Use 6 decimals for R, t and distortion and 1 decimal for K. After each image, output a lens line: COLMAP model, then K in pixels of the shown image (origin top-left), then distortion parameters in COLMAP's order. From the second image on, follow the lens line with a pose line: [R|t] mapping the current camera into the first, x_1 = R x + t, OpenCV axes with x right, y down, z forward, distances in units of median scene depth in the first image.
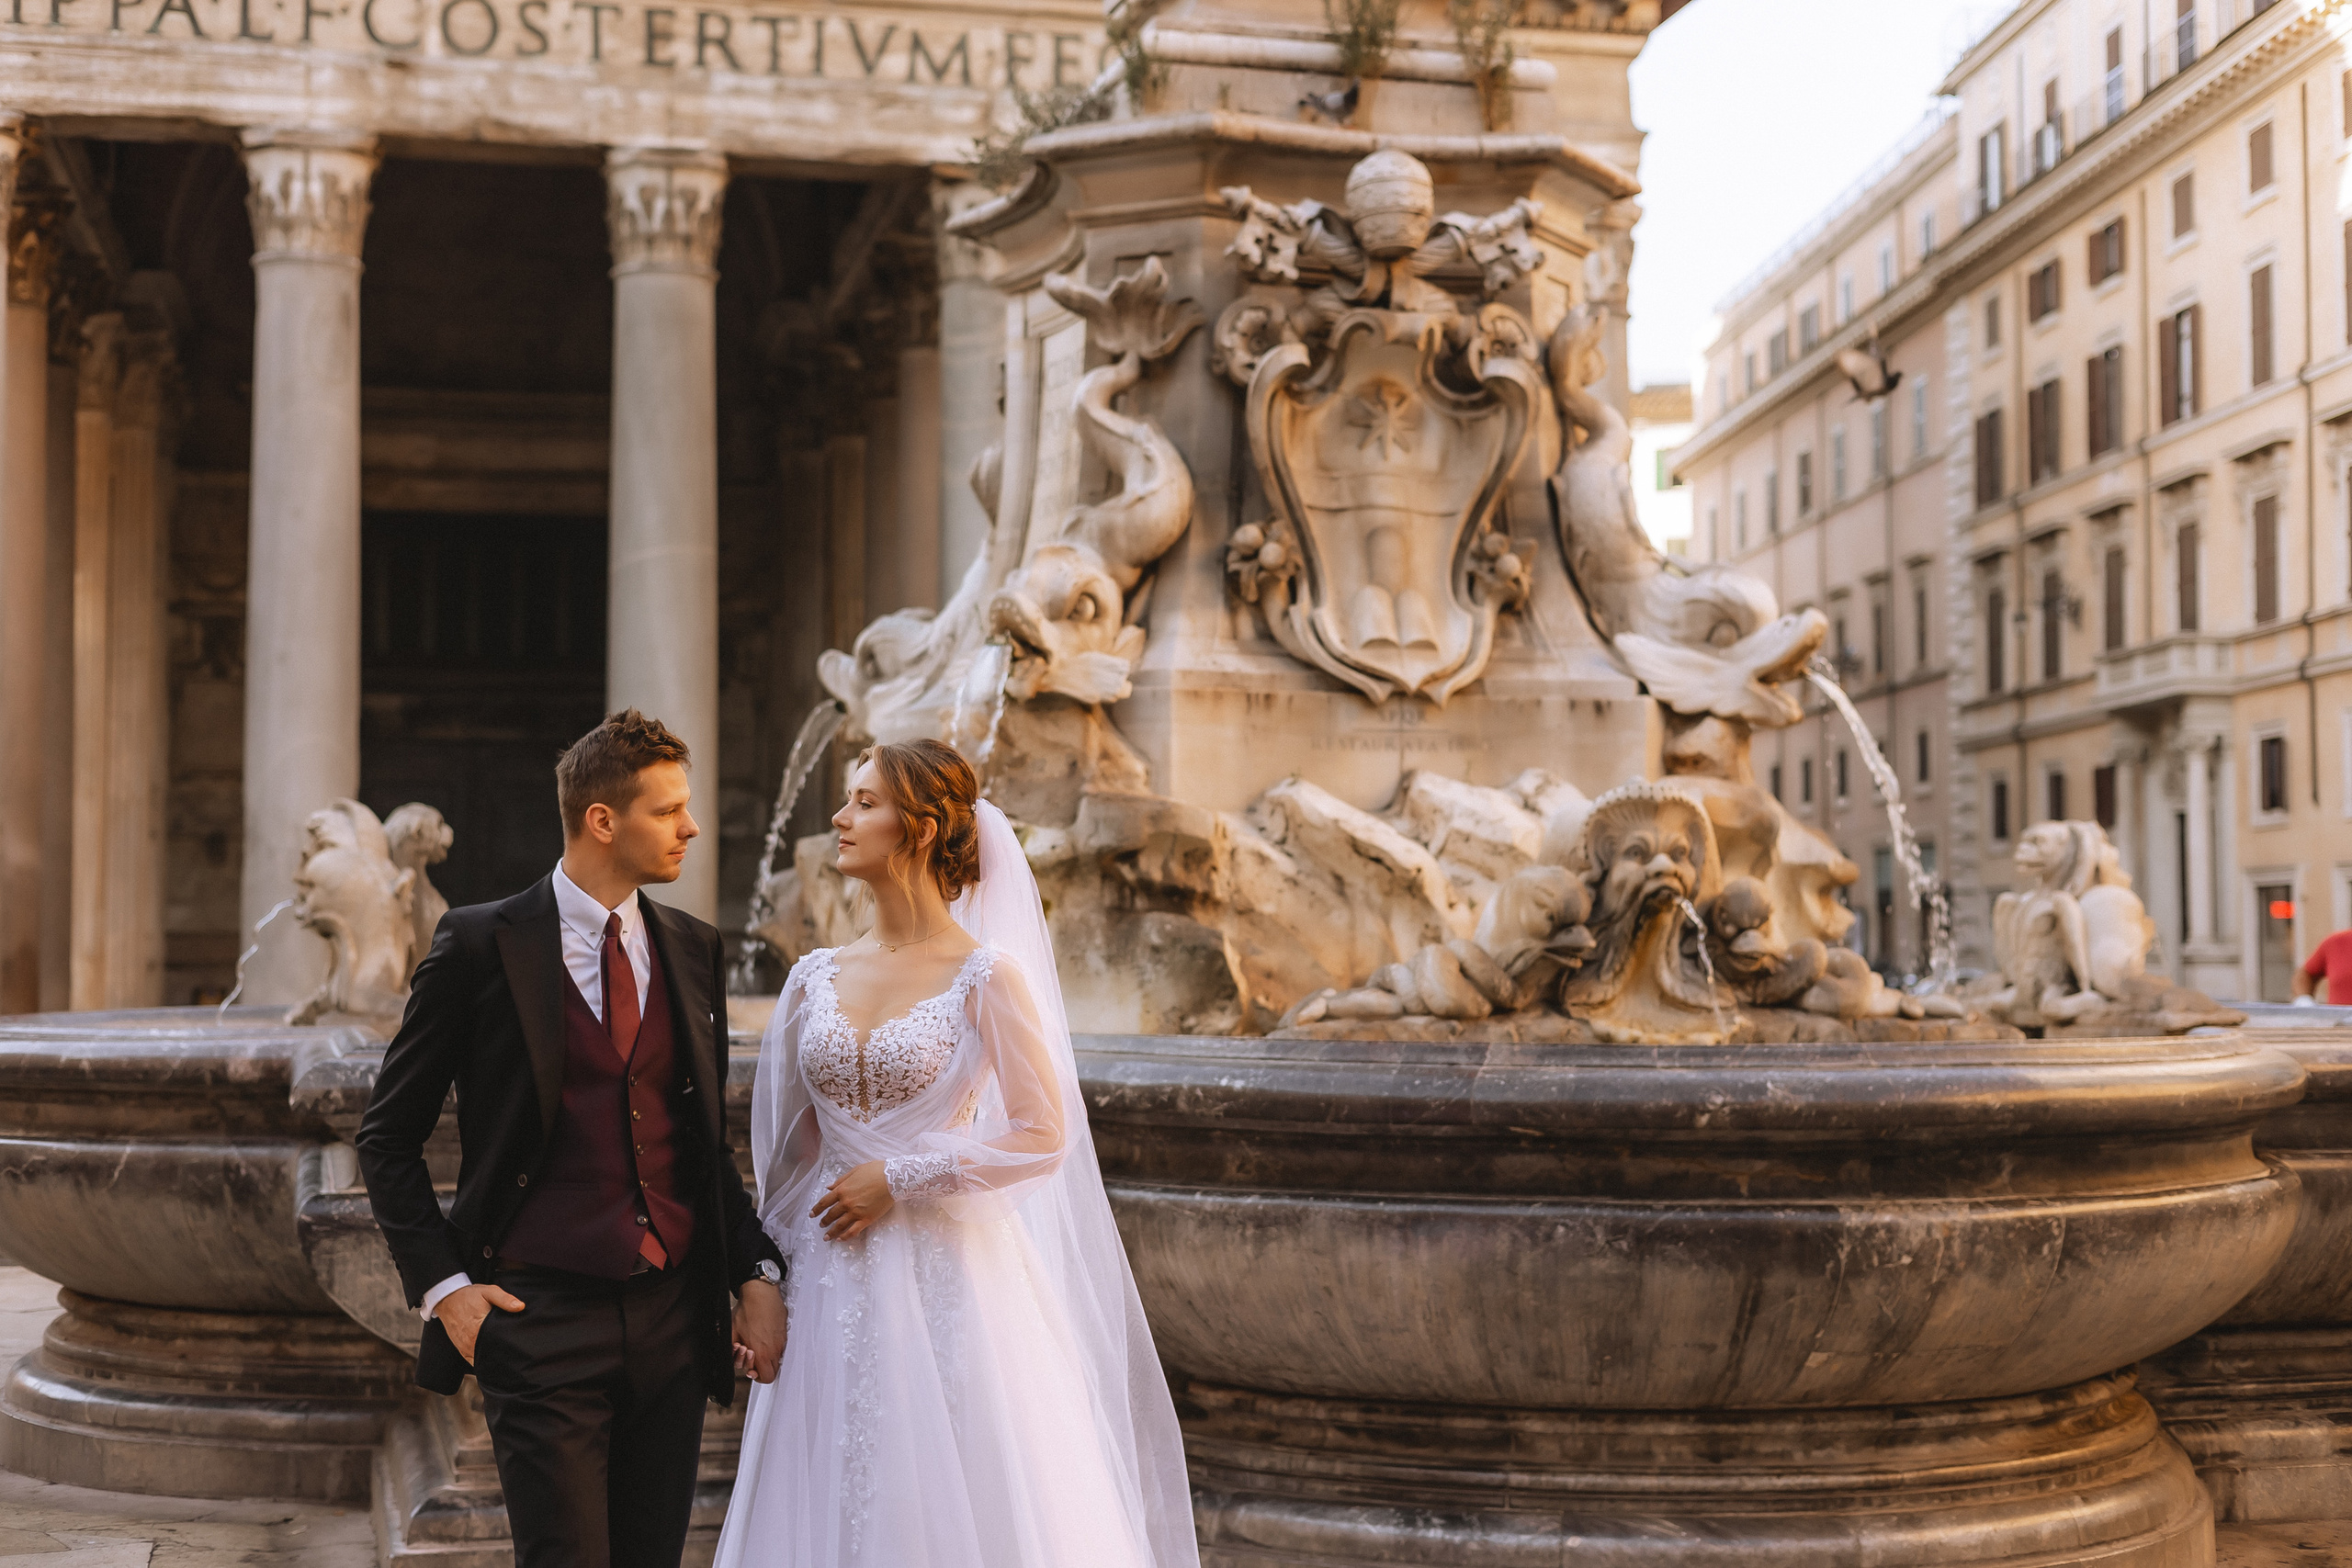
lens RADIAL K [[3332.3, 0, 1189.3], [0, 3332.3, 774.3], [0, 0, 1]] dist [-0.007785, 0.108539]
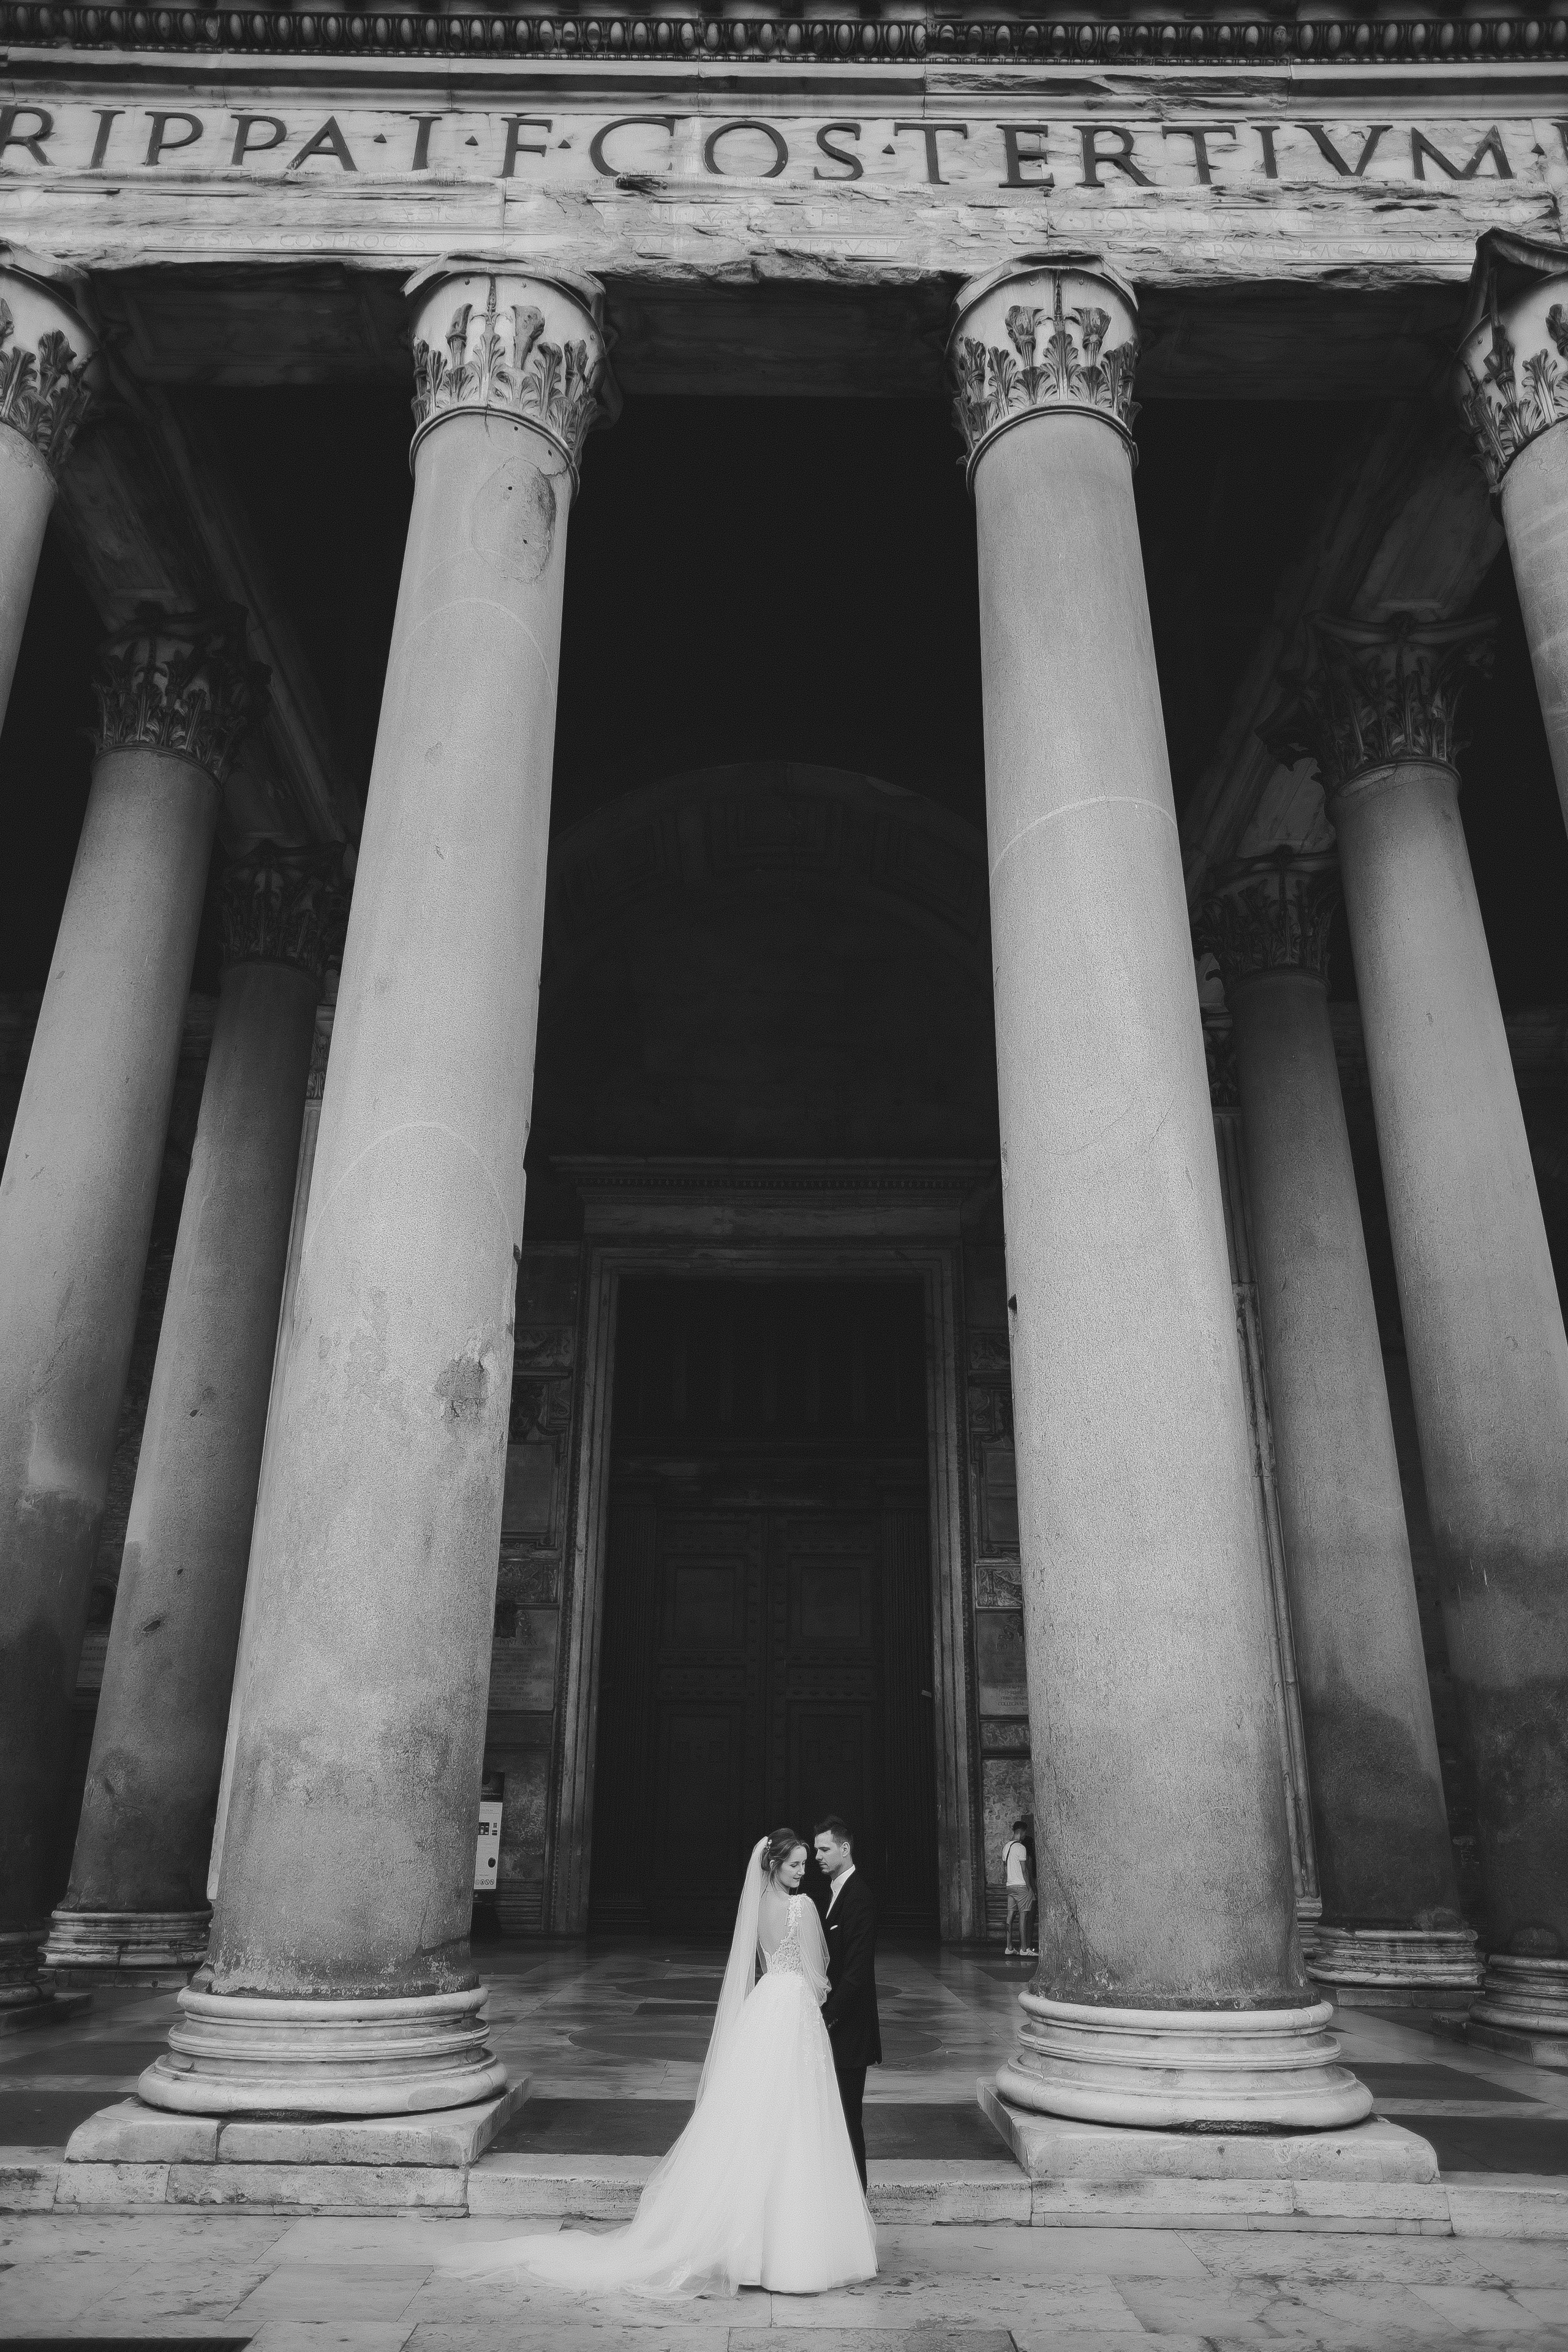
lens RADIAL K [[1558.2, 0, 771.8], [0, 1558.2, 1182.3], [0, 0, 1]] dist [-0.027289, 0.042597]
pose [[0.975945, -0.073464, -0.205265, -0.657552], [0.000520, 0.942297, -0.334777, 0.298144], [0.218014, 0.326617, 0.919669, 3.176137]]
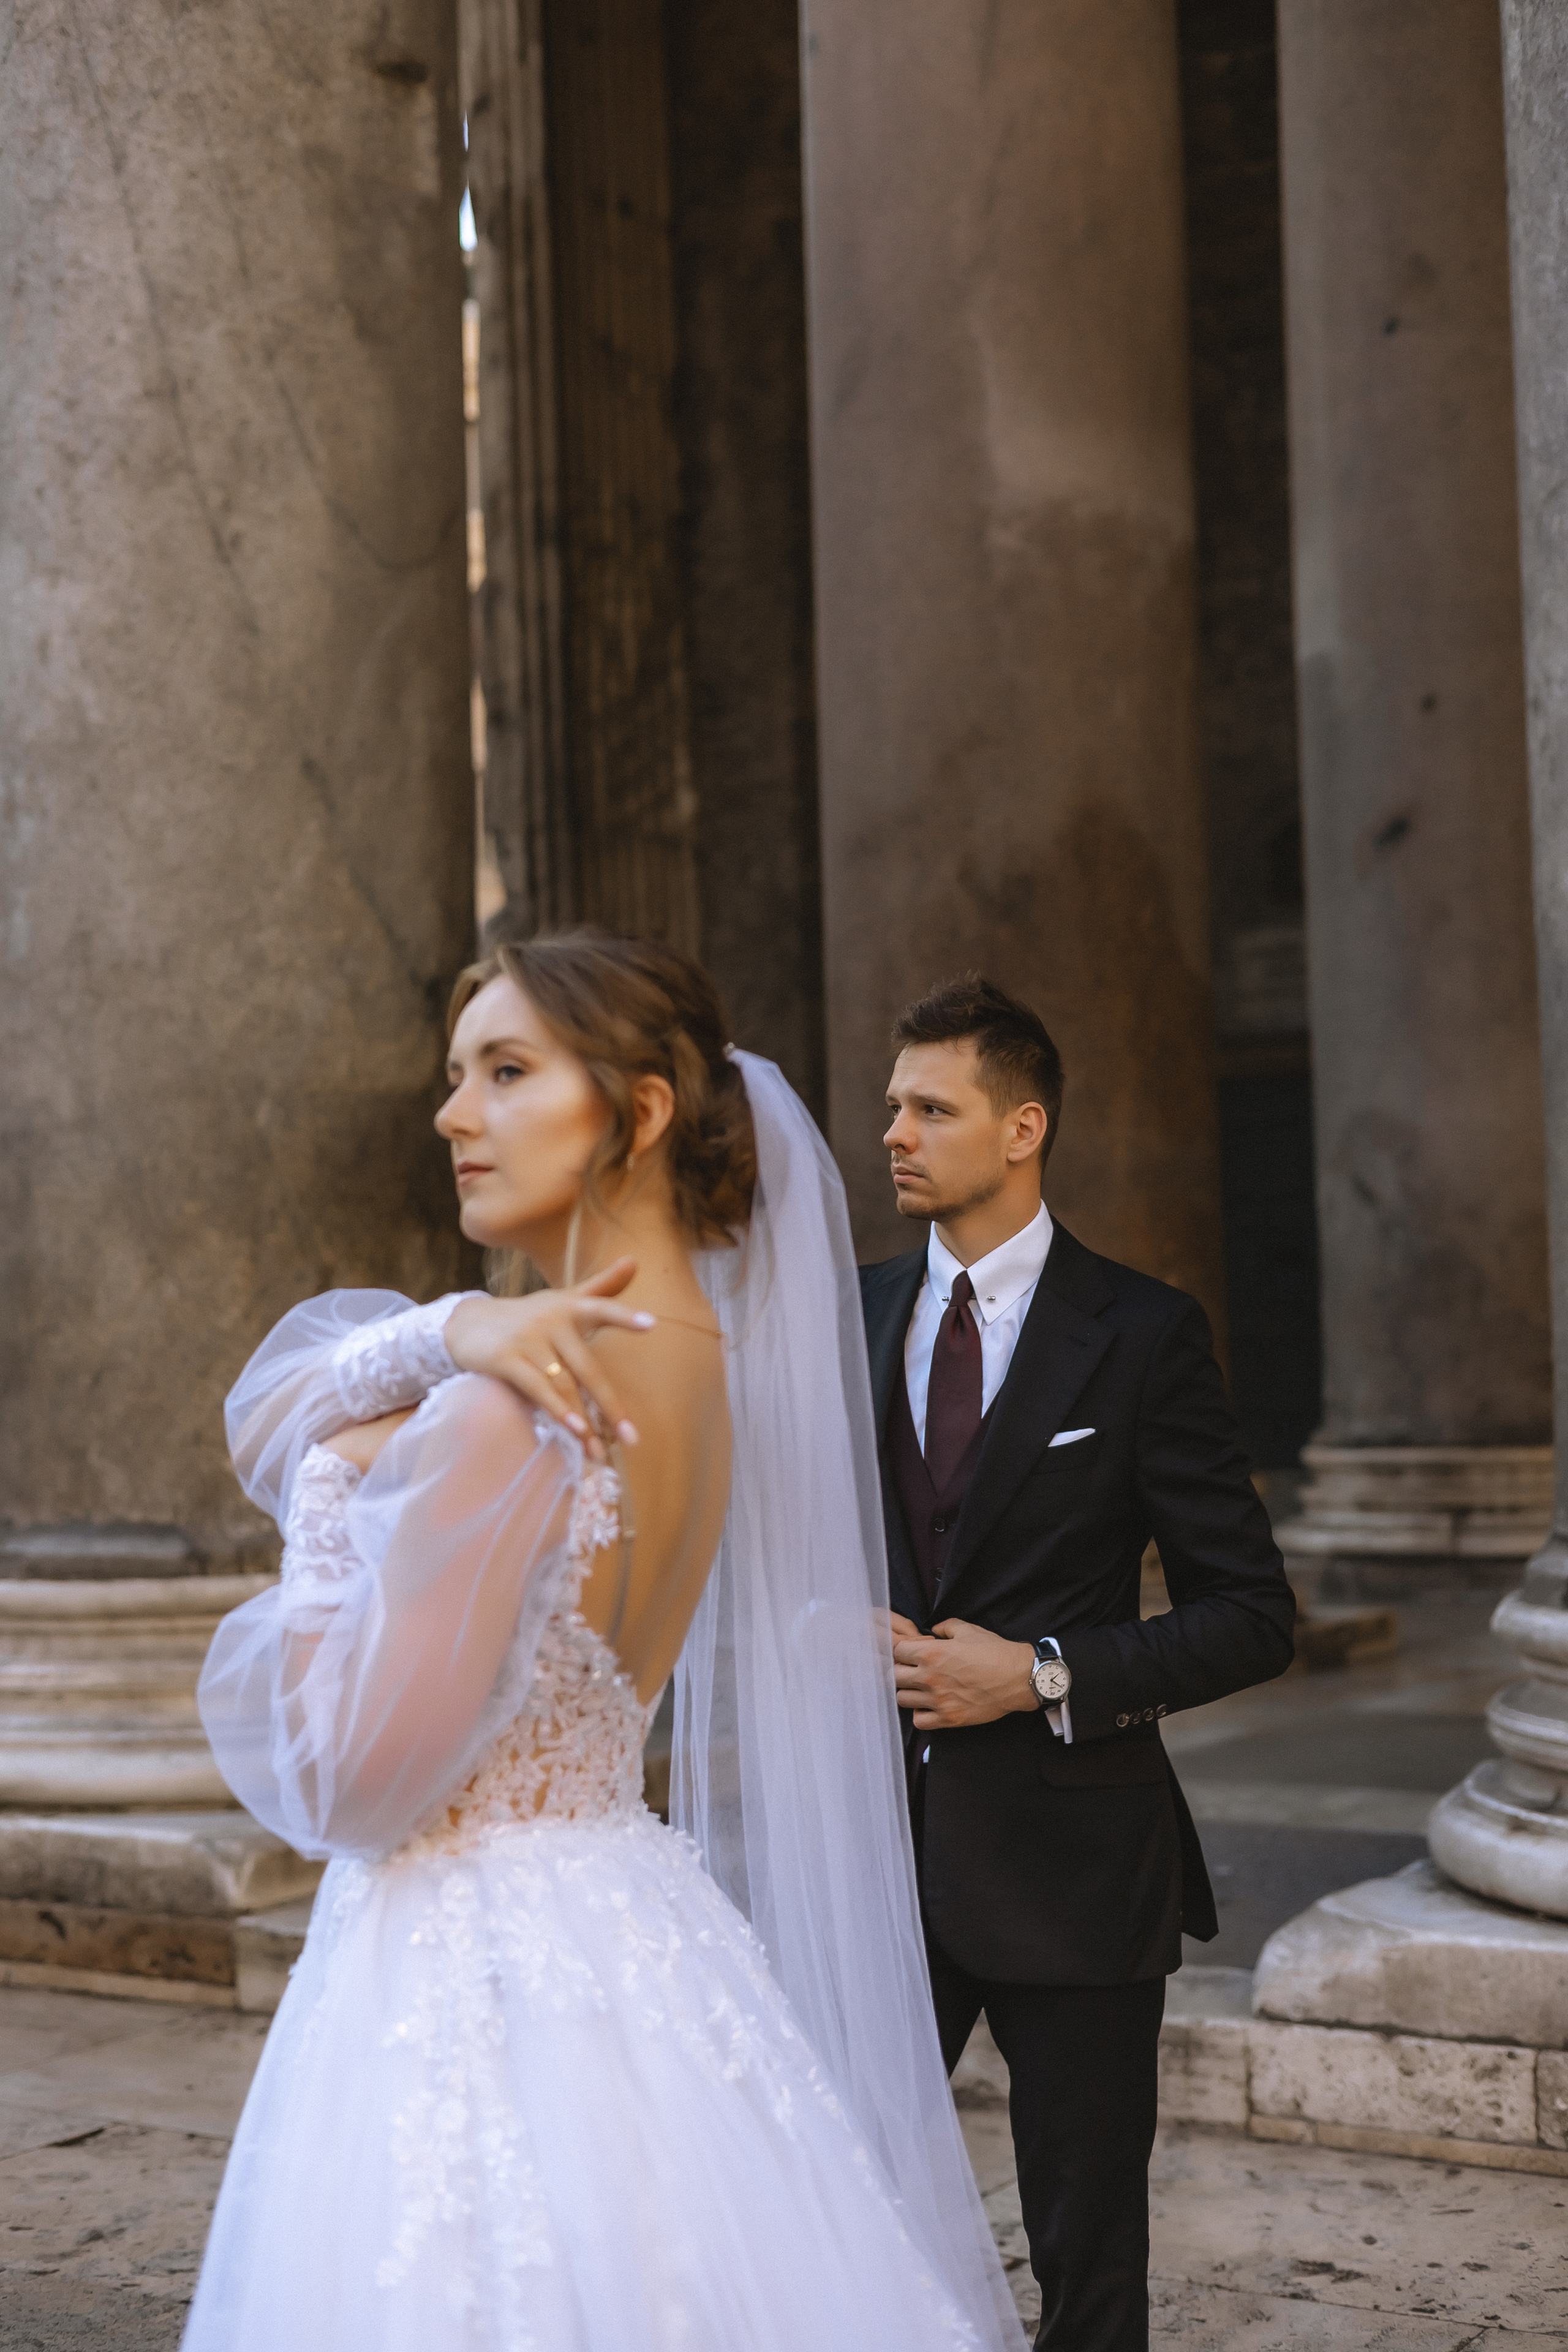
lens RADIAL K [[3316.7, 0, 806.6], [0, 3316.7, 1186.2], [0, 0, 1]] dist [0.002788, 0.039749]
pose [[0.697137, -0.055429, -0.714792, -0.805872], [0.069338, 0.997546, -0.009730, 0.345485], [0.713577, -0.042779, 0.699269, 3.479293]]
